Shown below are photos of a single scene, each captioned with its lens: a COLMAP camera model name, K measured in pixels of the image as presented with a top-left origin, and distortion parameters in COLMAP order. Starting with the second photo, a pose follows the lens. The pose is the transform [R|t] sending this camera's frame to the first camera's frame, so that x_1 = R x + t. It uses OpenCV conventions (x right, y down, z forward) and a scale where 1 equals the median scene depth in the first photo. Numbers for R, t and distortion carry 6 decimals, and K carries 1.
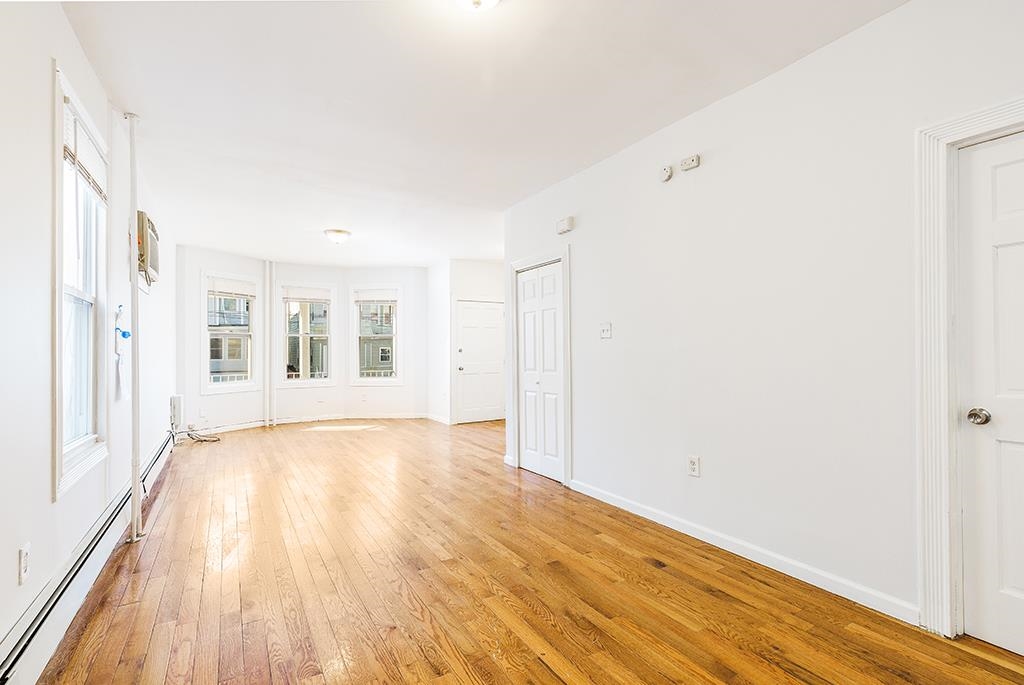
lens RADIAL K [[471.6, 0, 512.8], [0, 471.6, 344.8], [0, 0, 1]] dist [0.010452, -0.000090]
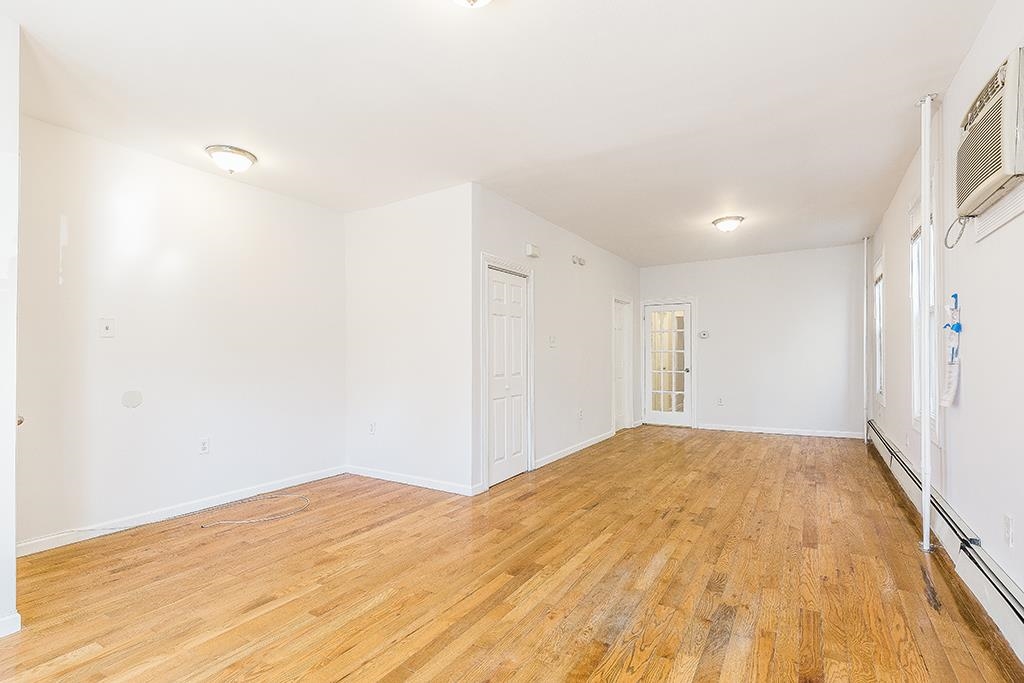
lens RADIAL K [[471.6, 0, 512.8], [0, 471.6, 347.7], [0, 0, 1]] dist [0.010452, -0.000090]
pose [[-0.442880, 0.016528, 0.896428, -0.975262], [-0.002097, 0.999808, -0.019470, 0.016615], [-0.896578, -0.010503, -0.442761, 1.639888]]
